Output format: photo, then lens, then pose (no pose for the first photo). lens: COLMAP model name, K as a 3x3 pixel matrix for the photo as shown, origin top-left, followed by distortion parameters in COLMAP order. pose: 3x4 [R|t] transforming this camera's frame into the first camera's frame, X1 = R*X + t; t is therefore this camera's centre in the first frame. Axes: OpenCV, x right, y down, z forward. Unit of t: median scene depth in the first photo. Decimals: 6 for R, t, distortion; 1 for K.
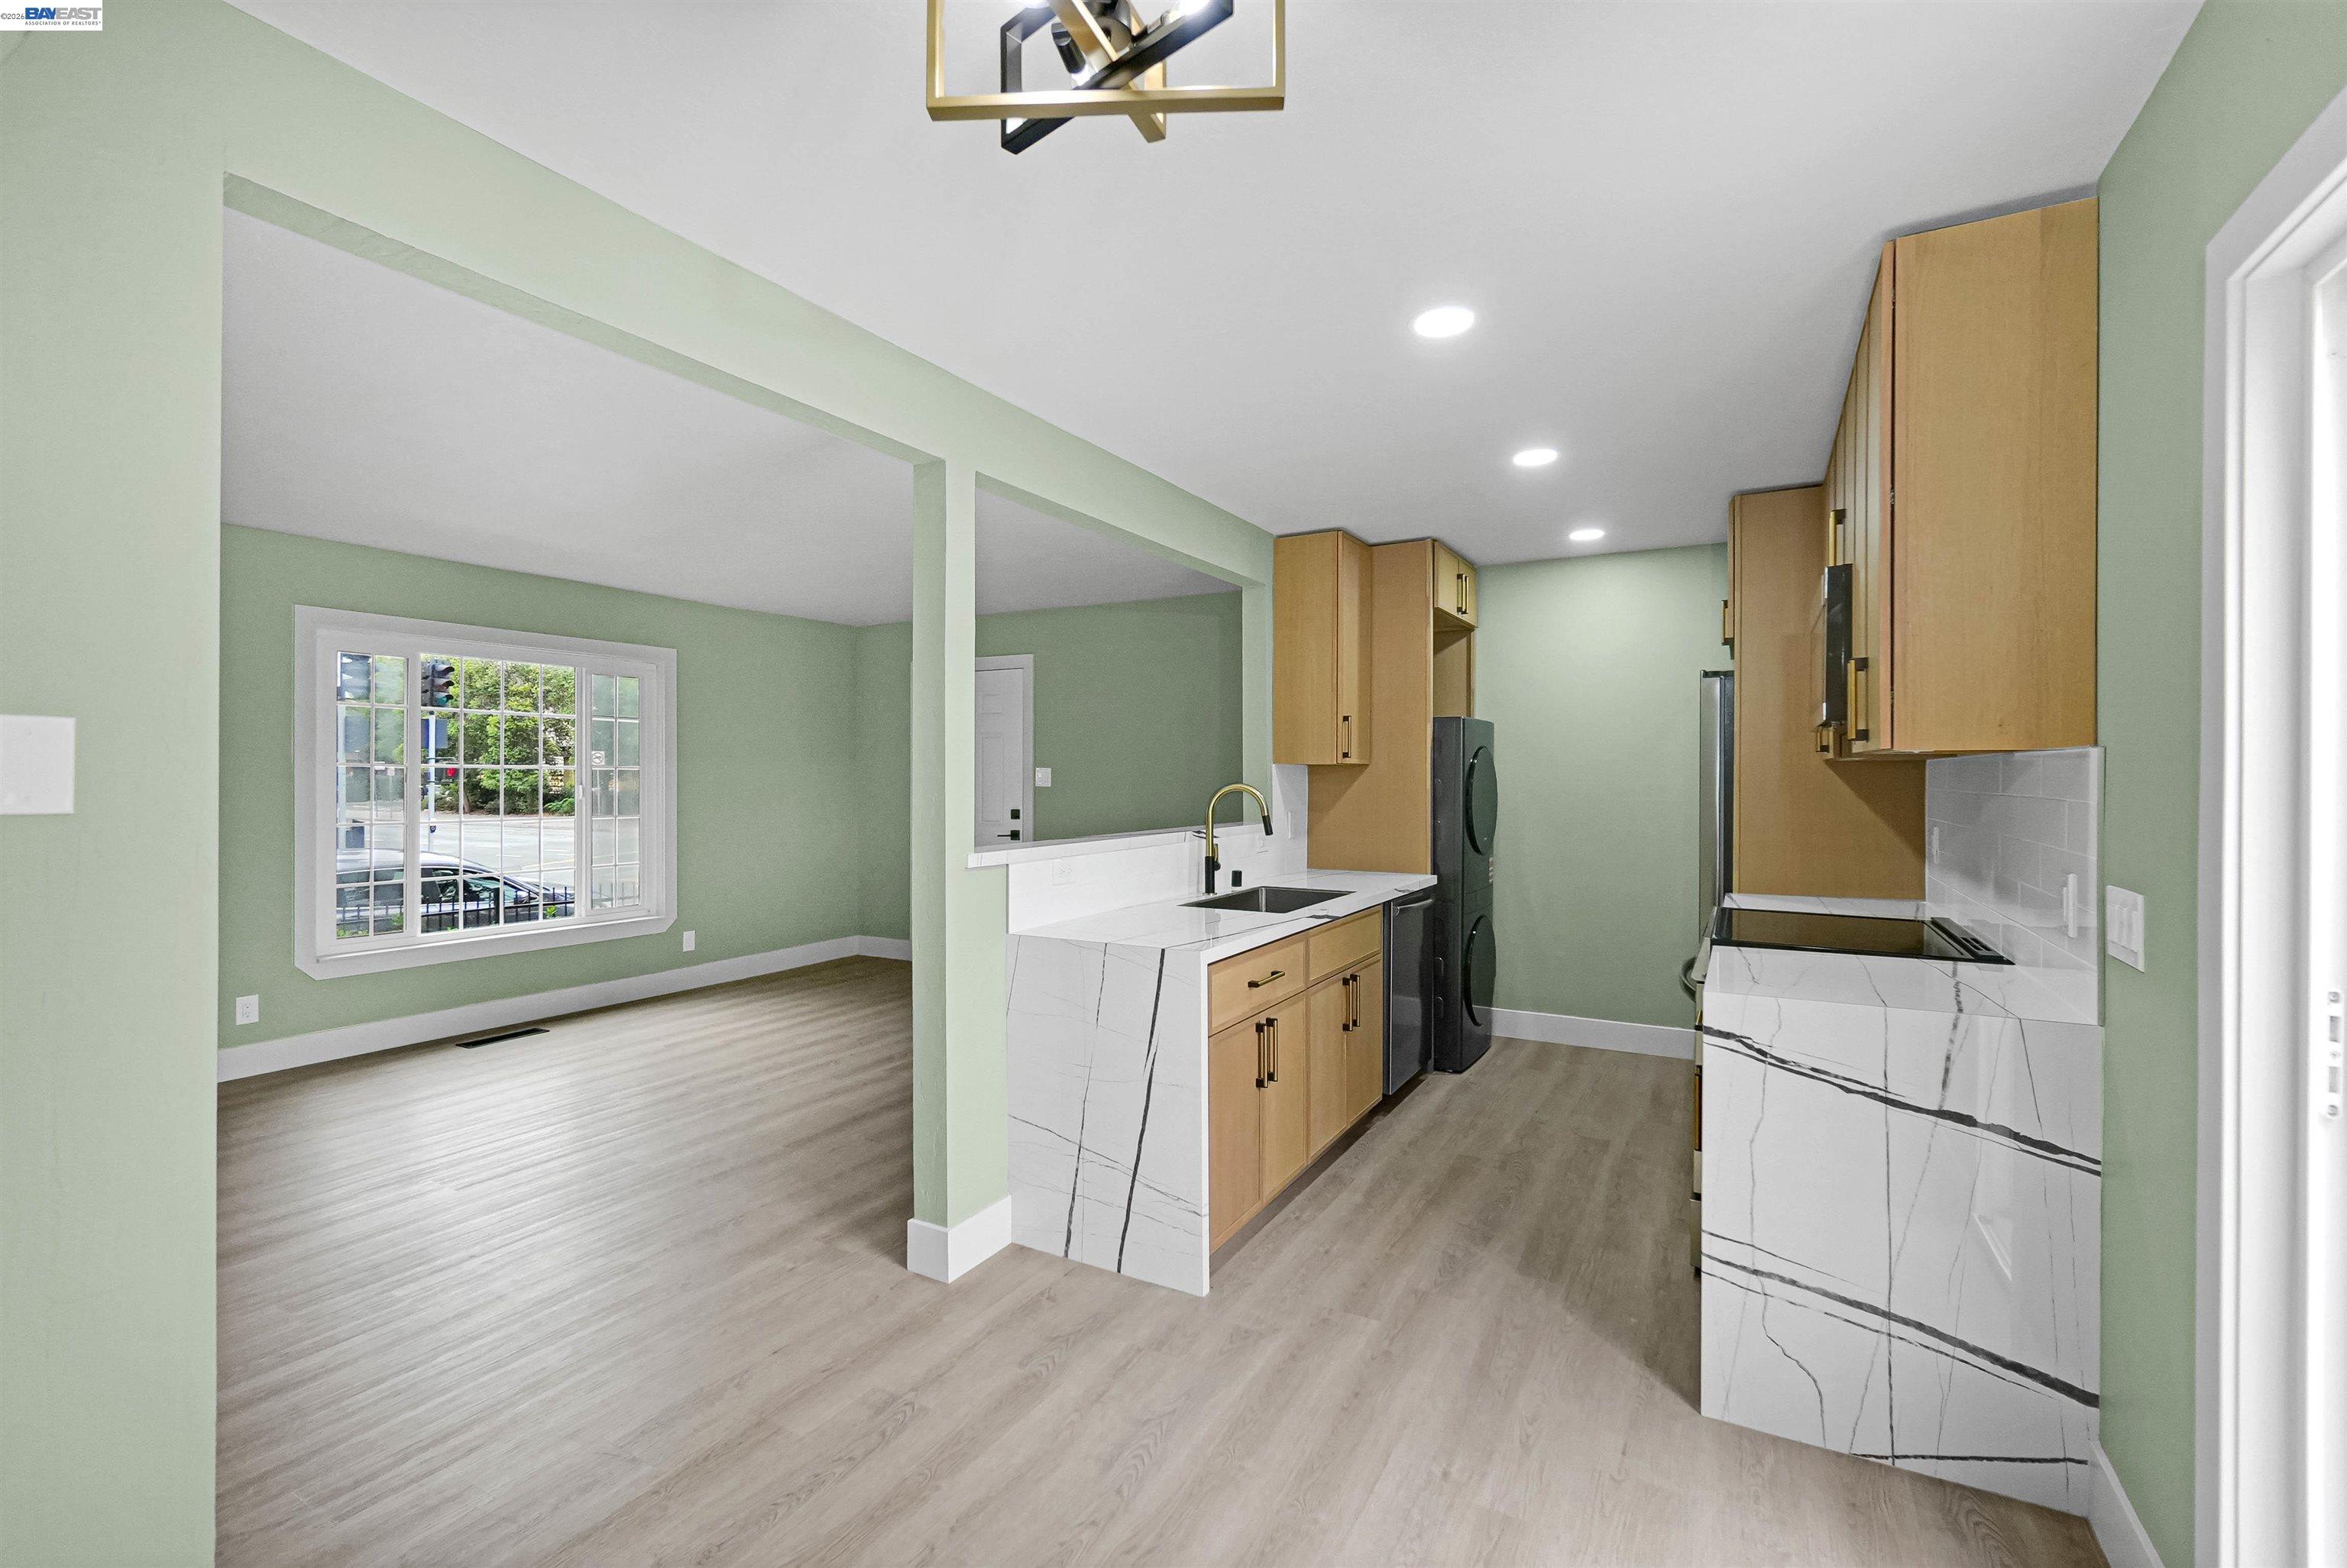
lens RADIAL K [[1033.7, 0, 1180.3], [0, 1033.7, 778.0], [0, 0, 1]] dist [-0.002241, -0.000027]
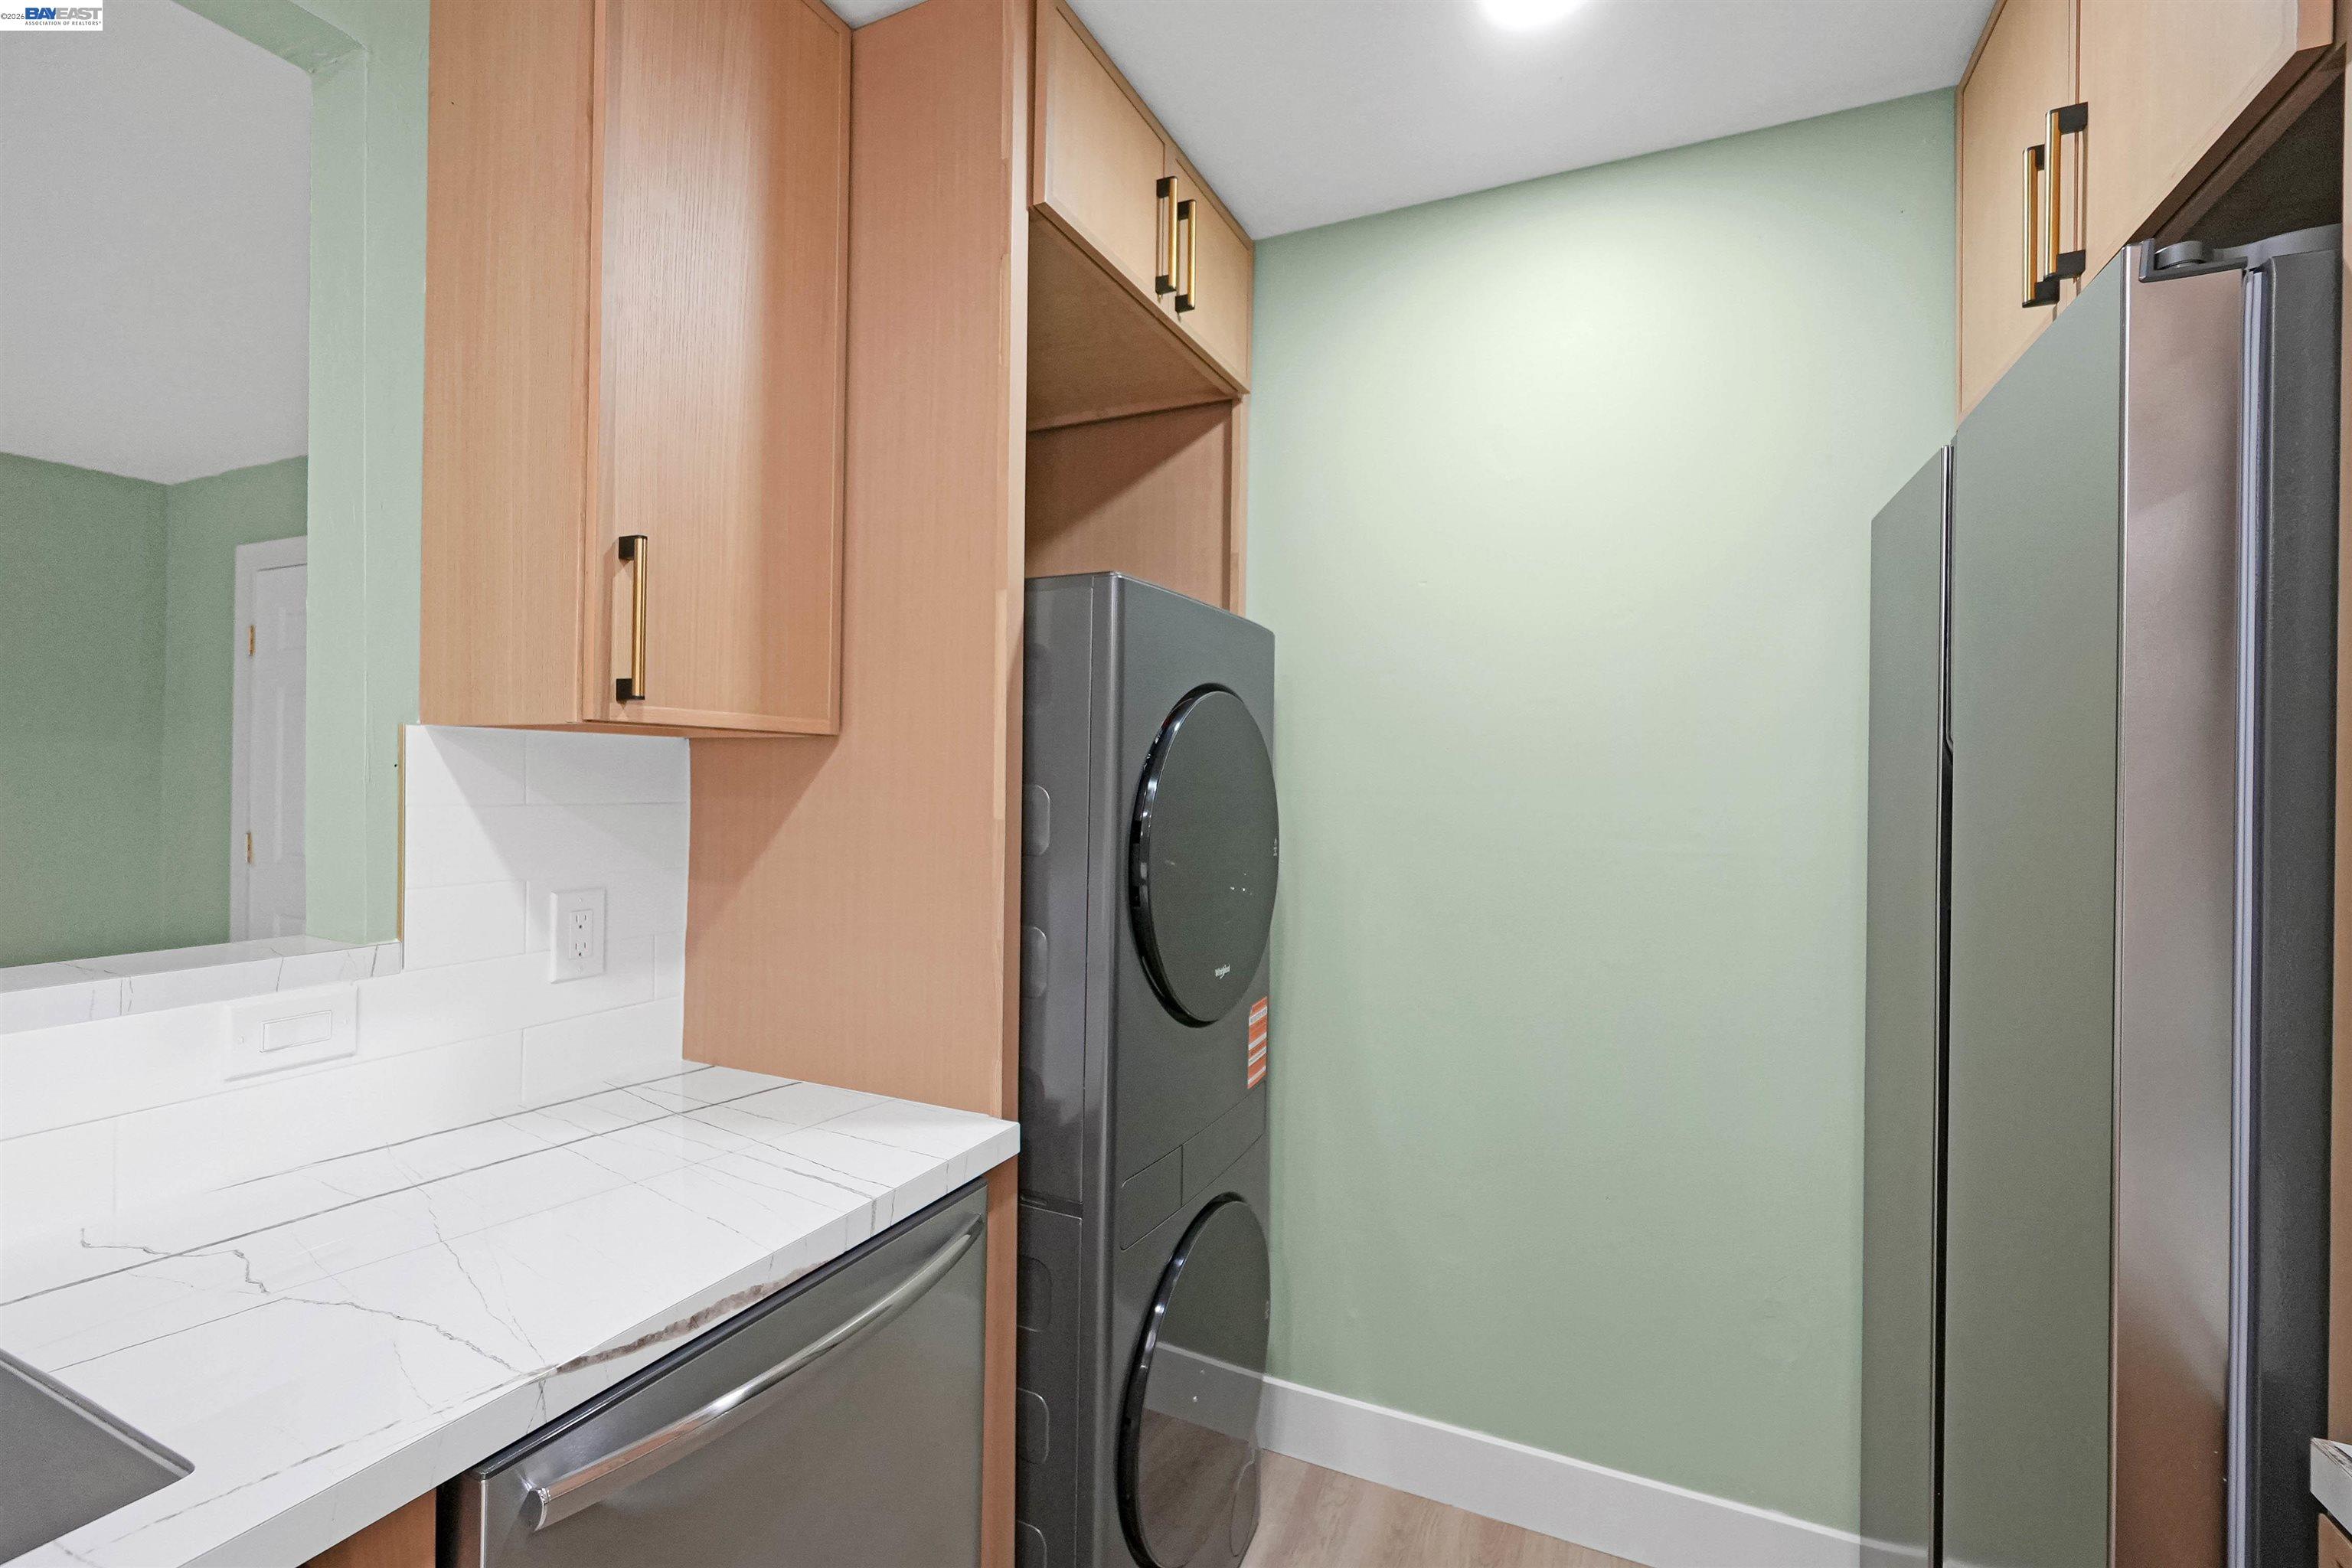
lens RADIAL K [[1001.5, 0, 1173.9], [0, 1001.5, 773.3], [0, 0, 1]] dist [-0.005165, -0.000922]
pose [[0.997743, 0.009166, 0.066519, 0.239362], [-0.008847, 0.999948, -0.005085, -0.001129], [-0.066562, 0.004485, 0.997772, 0.637038]]
